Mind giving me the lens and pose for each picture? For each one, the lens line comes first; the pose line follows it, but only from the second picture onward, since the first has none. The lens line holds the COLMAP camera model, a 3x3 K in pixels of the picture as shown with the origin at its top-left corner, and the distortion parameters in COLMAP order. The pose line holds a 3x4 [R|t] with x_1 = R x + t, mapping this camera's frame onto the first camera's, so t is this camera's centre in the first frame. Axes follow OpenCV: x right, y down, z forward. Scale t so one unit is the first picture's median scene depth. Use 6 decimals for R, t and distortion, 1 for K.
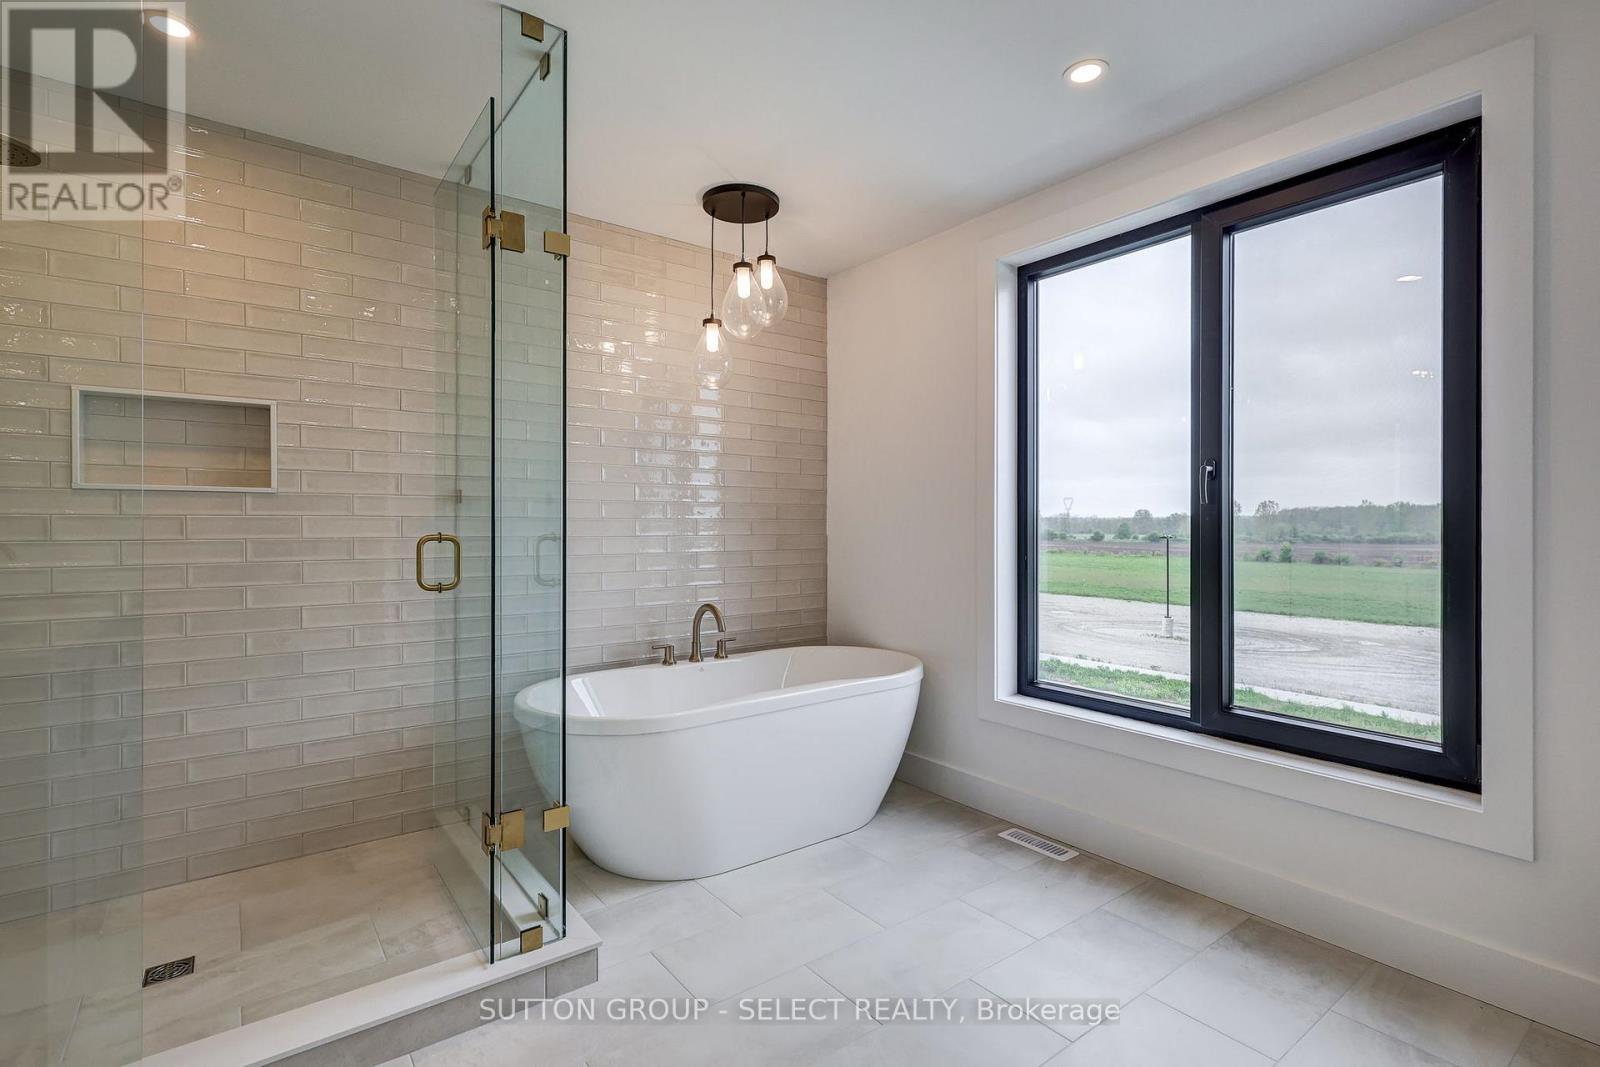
lens RADIAL K [[755.2, 0, 790.2], [0, 755.2, 520.9], [0, 0, 1]] dist [0.013116, -0.001493]
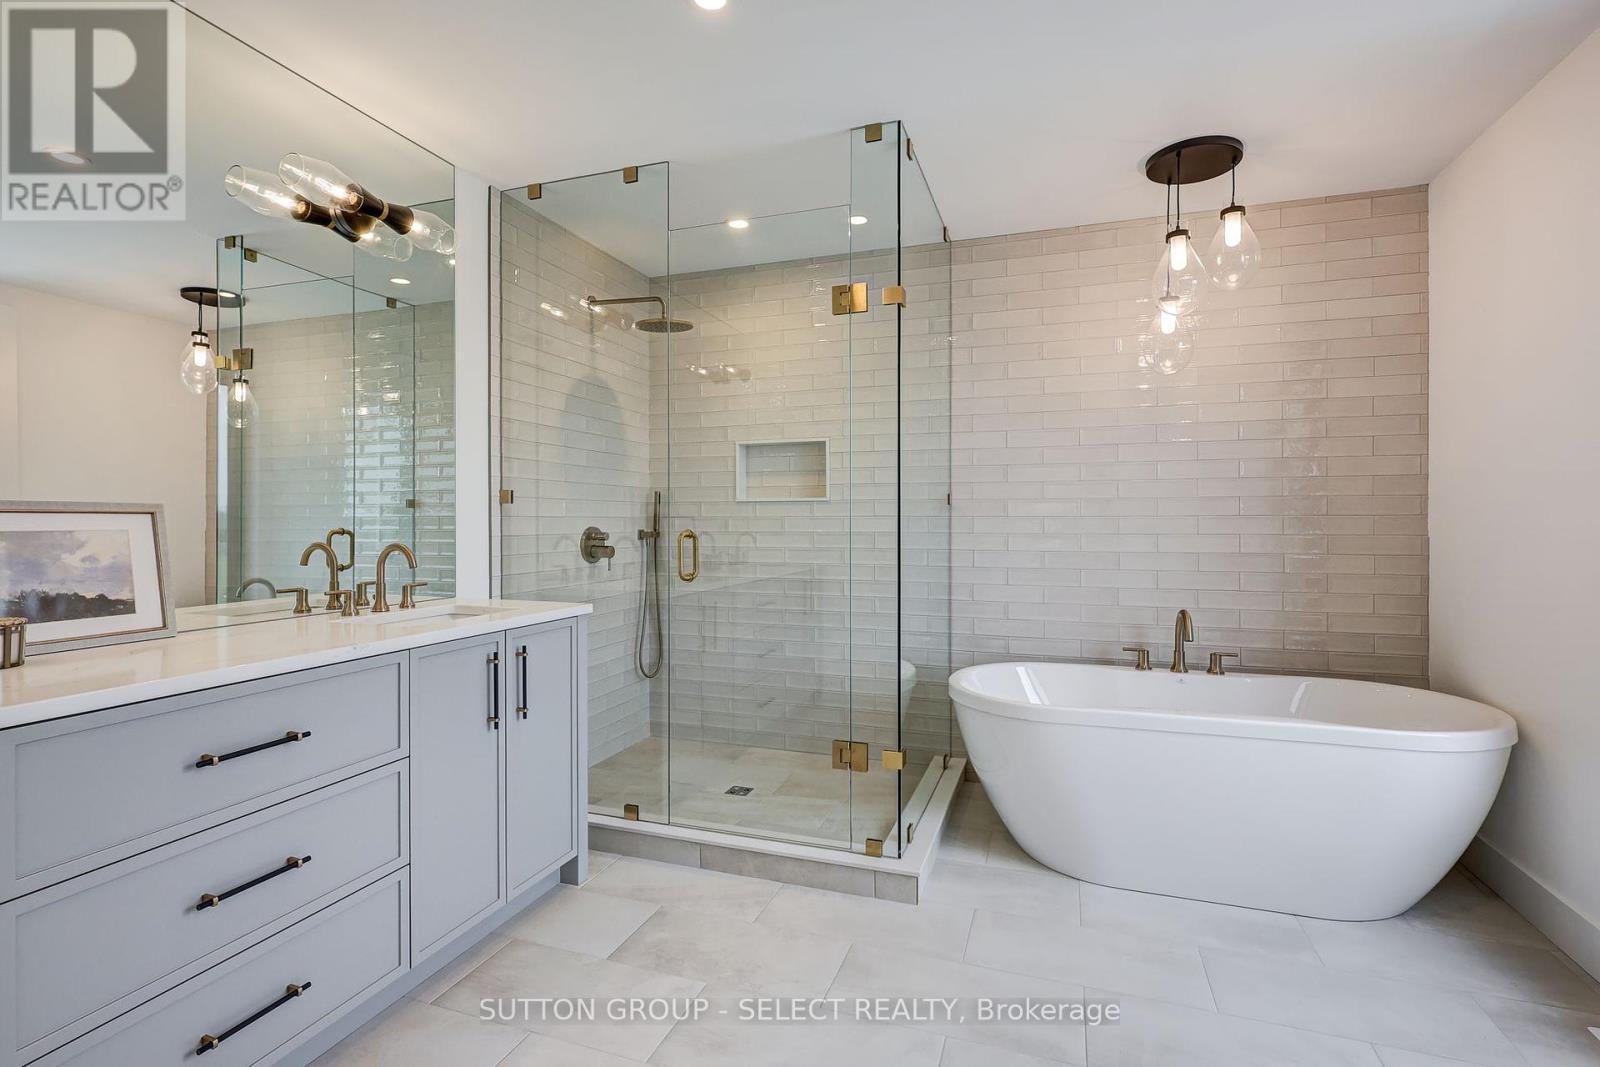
lens RADIAL K [[755.2, 0, 799.2], [0, 755.2, 521.4], [0, 0, 1]] dist [0.013116, -0.001493]
pose [[0.571481, 0.004806, -0.820601, 0.413972], [0.007913, 0.999904, 0.011366, -0.012162], [0.820577, -0.012989, 0.571388, 0.112828]]
